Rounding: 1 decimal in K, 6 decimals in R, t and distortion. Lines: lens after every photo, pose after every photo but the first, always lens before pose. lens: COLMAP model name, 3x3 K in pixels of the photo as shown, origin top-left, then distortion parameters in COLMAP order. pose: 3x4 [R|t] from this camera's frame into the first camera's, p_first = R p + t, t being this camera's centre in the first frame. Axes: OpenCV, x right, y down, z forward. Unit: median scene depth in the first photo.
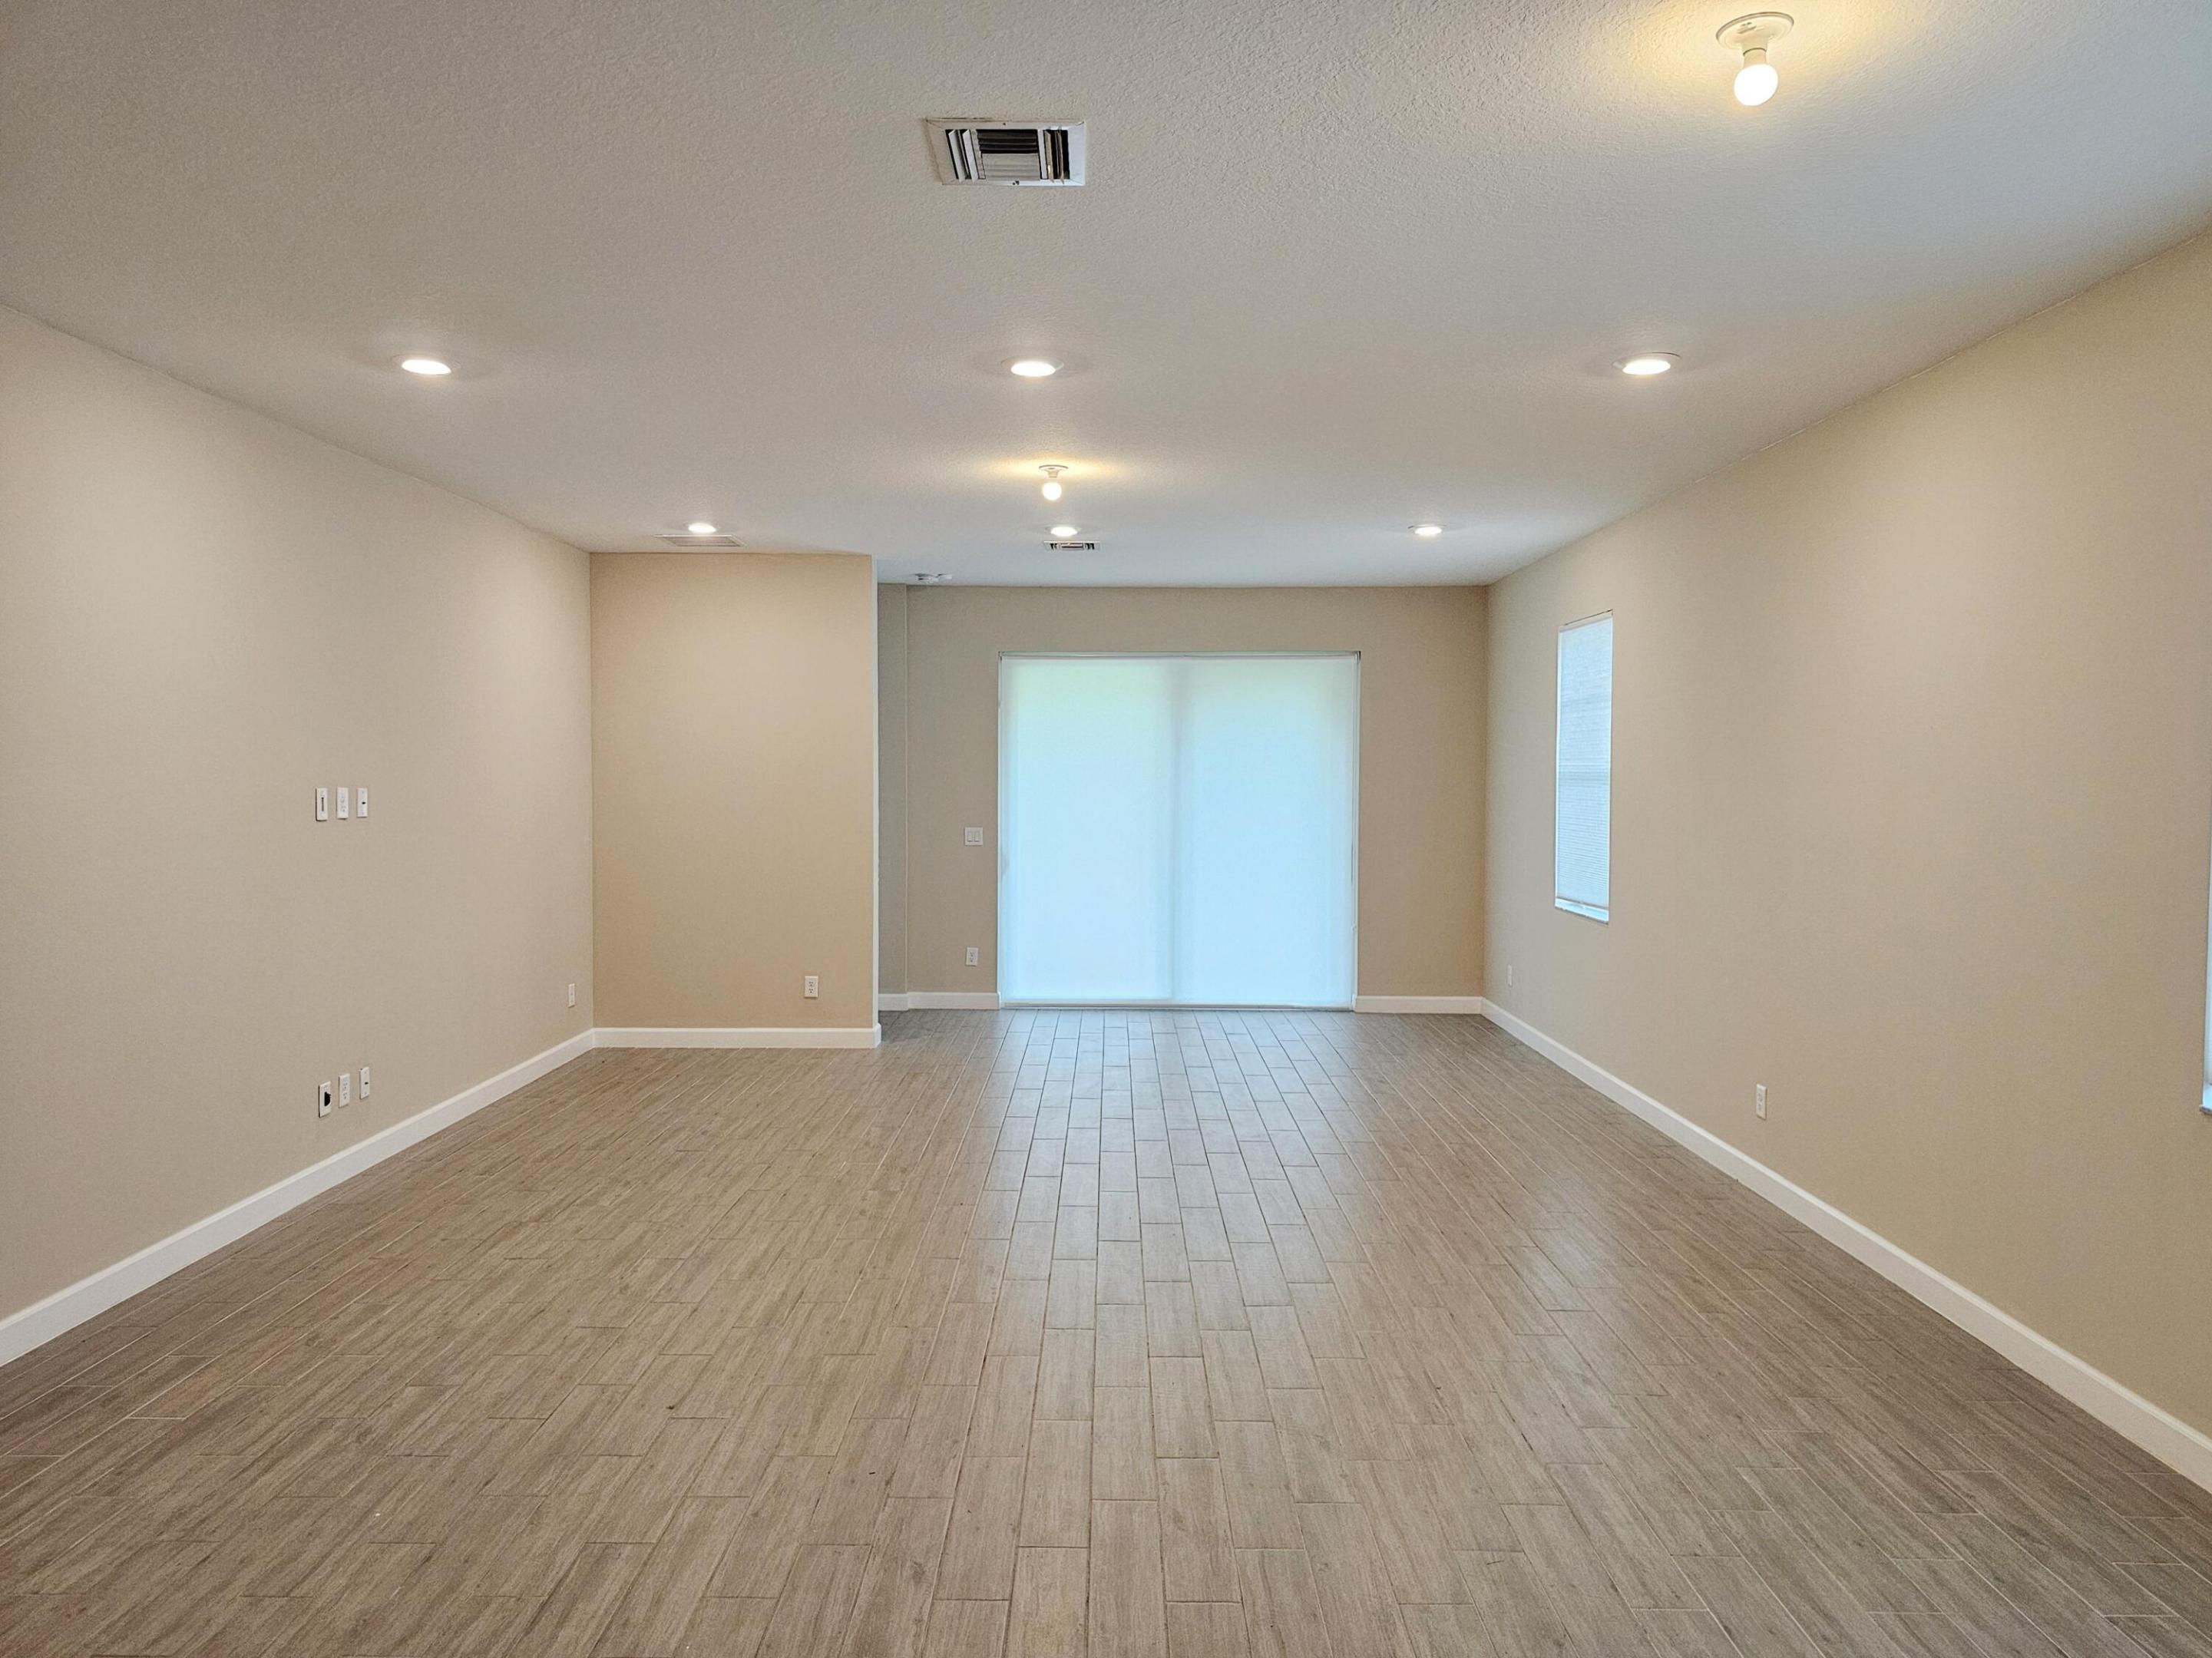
lens RADIAL K [[1522.1, 0, 1107.6], [0, 1522.1, 819.9], [0, 0, 1]] dist [0.048992, -0.037689]
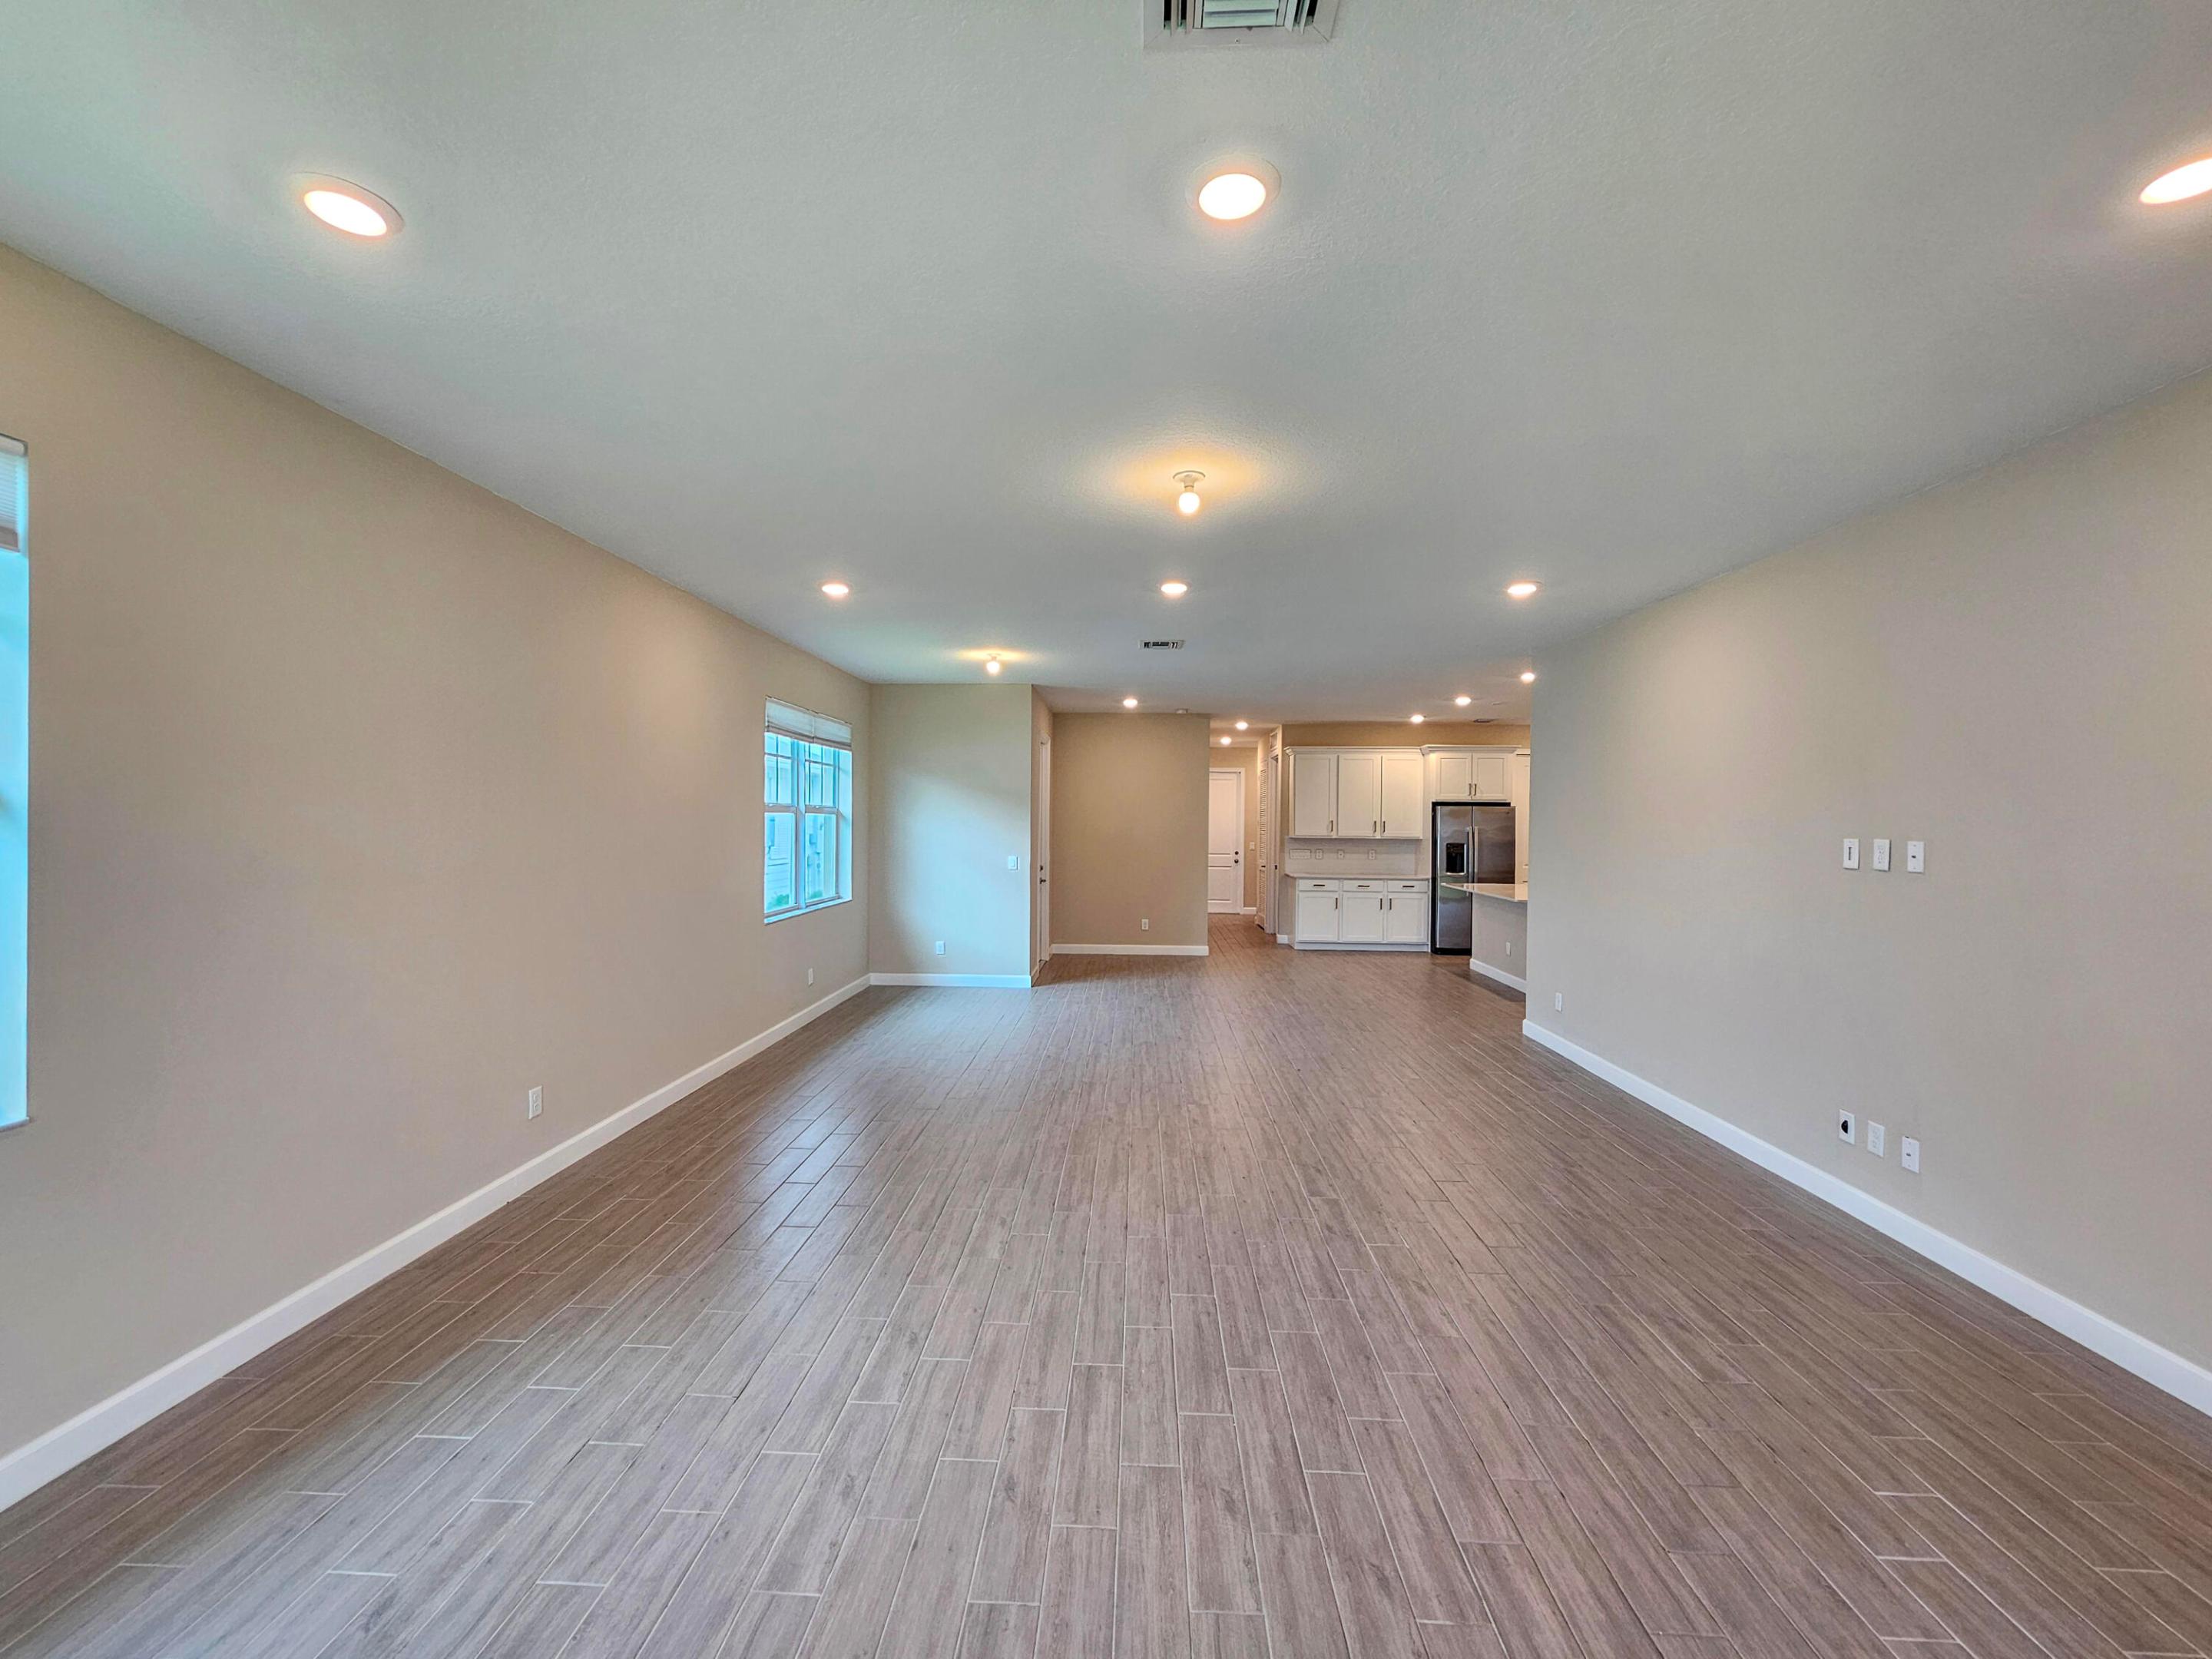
lens RADIAL K [[912.1, 0, 1088.9], [0, 912.1, 830.7], [0, 0, 1]] dist [-0.005975, 0.003135]
pose [[-0.998492, -0.013870, 0.053107, -0.009997], [-0.011605, 0.999020, 0.042718, -0.055239], [-0.053648, 0.042038, -0.997675, 1.936804]]
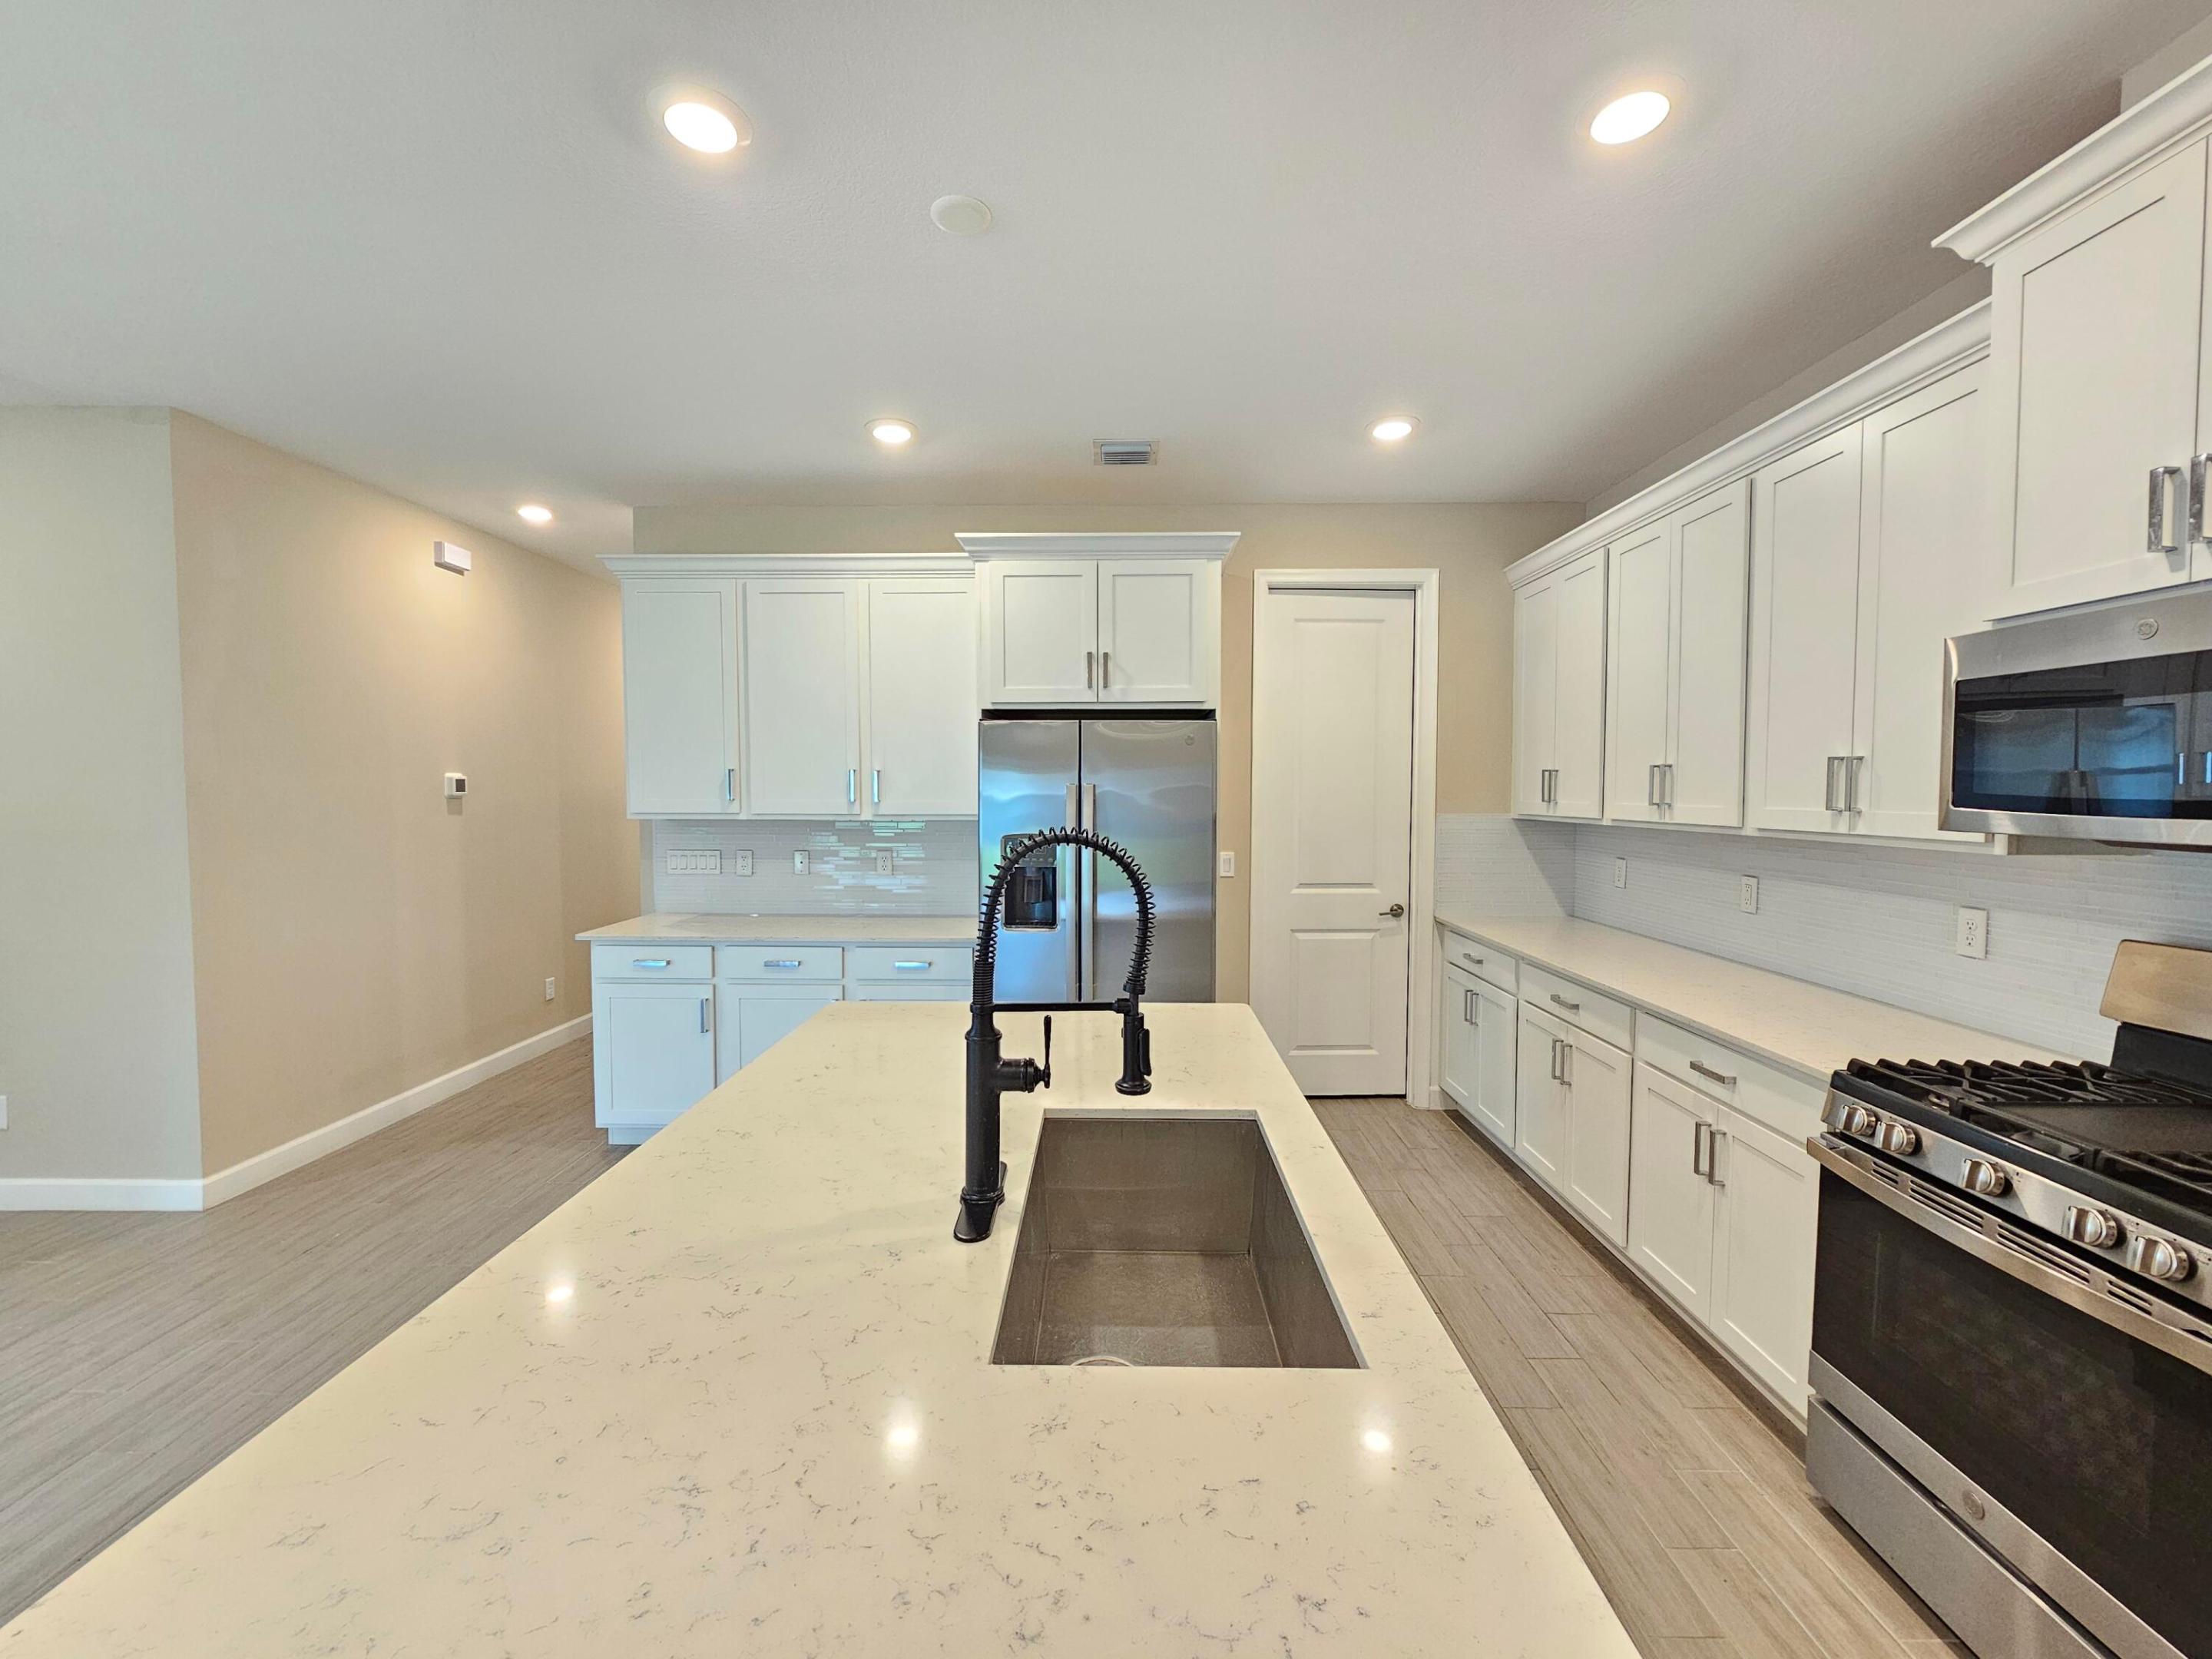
lens RADIAL K [[912.1, 0, 1096.6], [0, 912.1, 827.4], [0, 0, 1]] dist [-0.005975, 0.003135]
pose [[-0.999804, -0.006752, 0.018587, -0.830425], [-0.005383, 0.997333, 0.072780, 0.000197], [-0.019028, 0.072666, -0.997175, 0.417543]]
